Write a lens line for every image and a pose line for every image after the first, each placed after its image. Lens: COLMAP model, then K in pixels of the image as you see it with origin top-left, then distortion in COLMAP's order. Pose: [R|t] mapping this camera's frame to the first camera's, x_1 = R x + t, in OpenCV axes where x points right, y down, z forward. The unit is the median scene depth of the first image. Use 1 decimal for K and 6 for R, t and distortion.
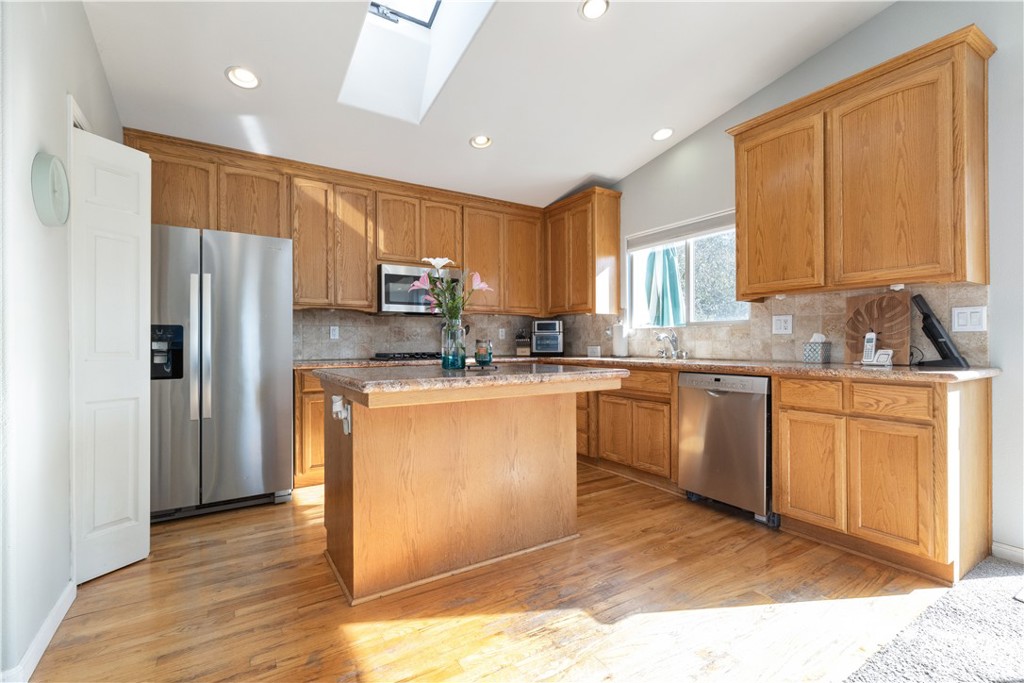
lens RADIAL K [[474.2, 0, 506.3], [0, 474.2, 343.5], [0, 0, 1]] dist [0.012886, -0.003162]
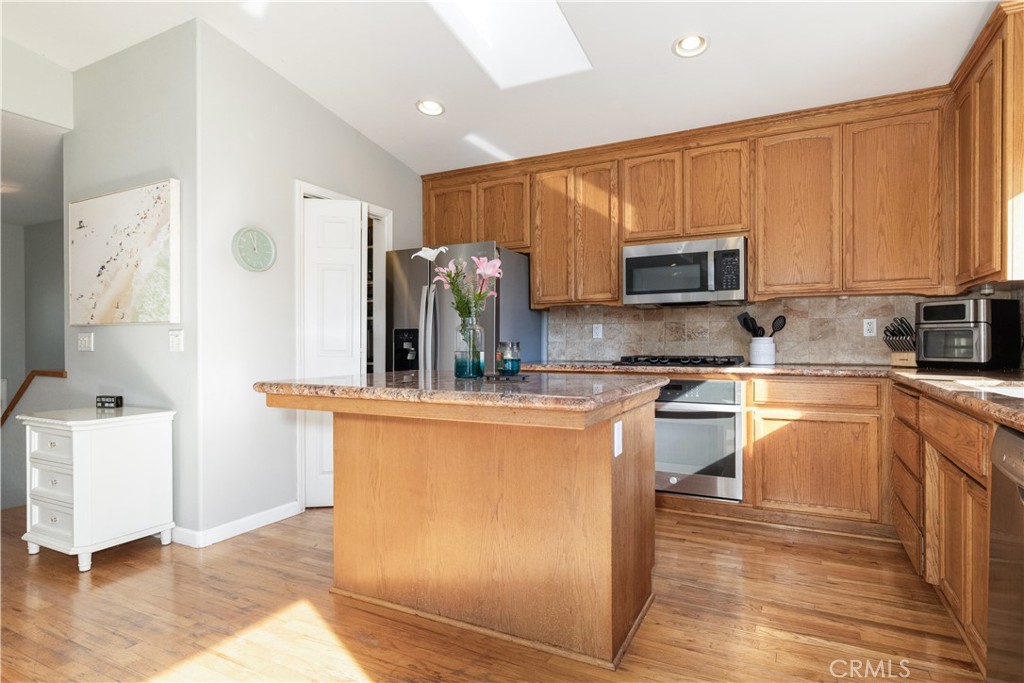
lens RADIAL K [[543.2, 0, 508.0], [0, 543.2, 342.9], [0, 0, 1]] dist [0.001525, 0.000761]
pose [[0.499057, 0.003358, -0.866563, 0.459237], [-0.000069, 0.999993, 0.003835, -0.005330], [0.866569, -0.001854, 0.499053, 0.366513]]
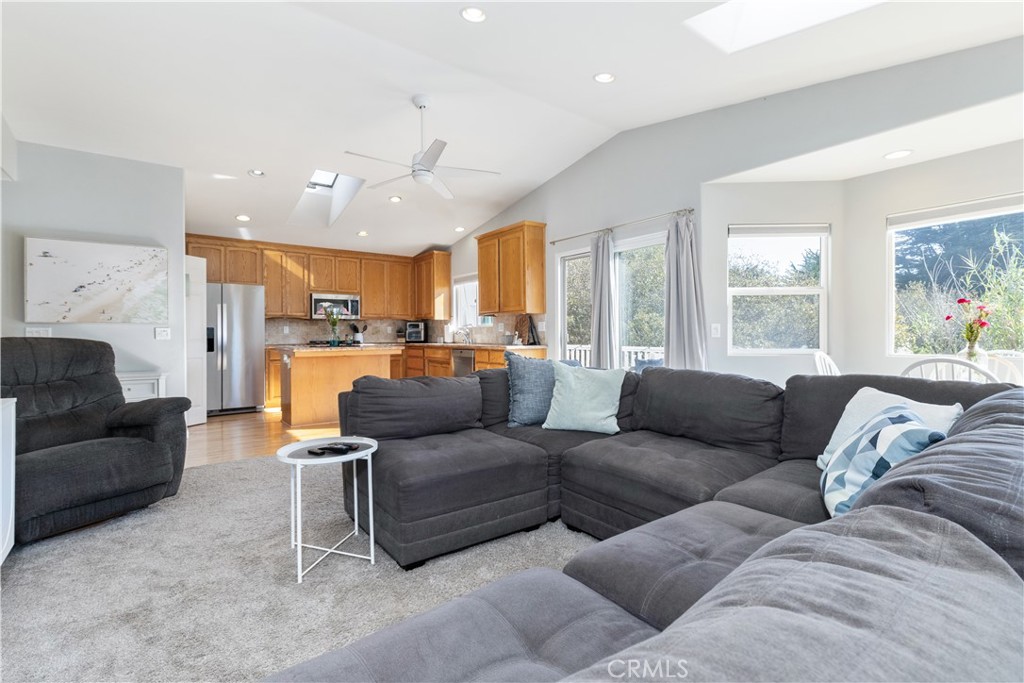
lens RADIAL K [[474.2, 0, 511.5], [0, 474.2, 338.4], [0, 0, 1]] dist [0.012886, -0.003162]
pose [[0.996289, 0.000682, 0.086066, 0.367344], [-0.001162, 0.999984, 0.005527, -0.000134], [-0.086061, -0.005606, 0.996274, -0.957744]]
